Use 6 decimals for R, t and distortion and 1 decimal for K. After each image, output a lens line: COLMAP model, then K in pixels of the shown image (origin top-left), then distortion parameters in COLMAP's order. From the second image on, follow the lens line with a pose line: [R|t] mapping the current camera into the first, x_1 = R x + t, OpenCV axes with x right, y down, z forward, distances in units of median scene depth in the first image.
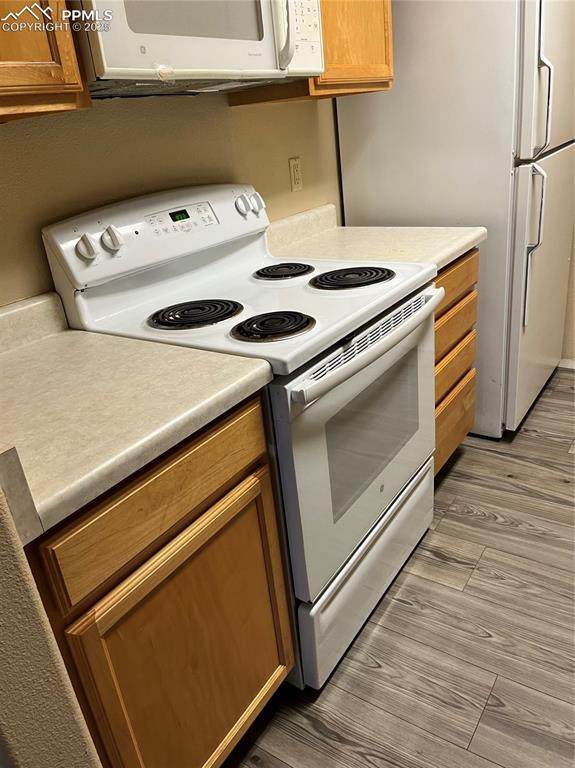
lens RADIAL K [[593.9, 0, 281.8], [0, 593.9, 387.2], [0, 0, 1]] dist [0.026433, -0.036334]
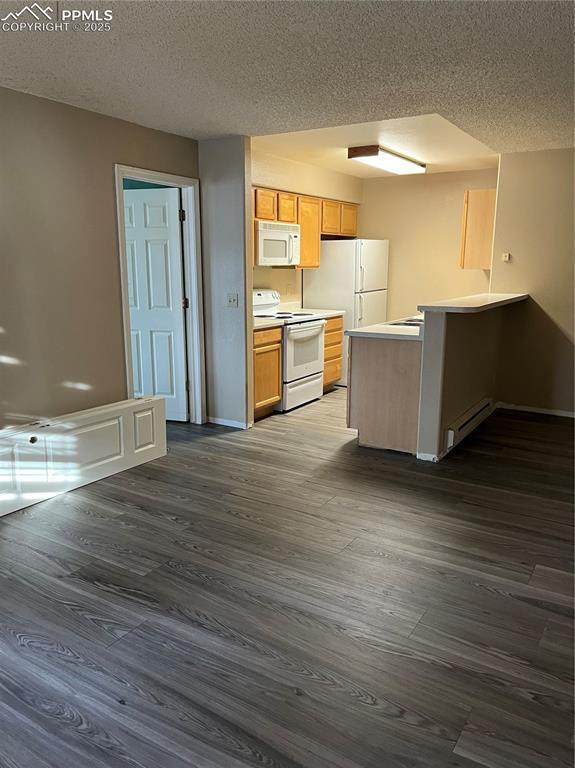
lens RADIAL K [[593.9, 0, 288.8], [0, 593.9, 384.8], [0, 0, 1]] dist [0.026433, -0.036334]
pose [[0.992512, 0.099660, 0.070627, -0.201280], [-0.082101, 0.972405, -0.218376, 1.122685], [-0.090442, 0.210942, 0.973306, -2.684715]]
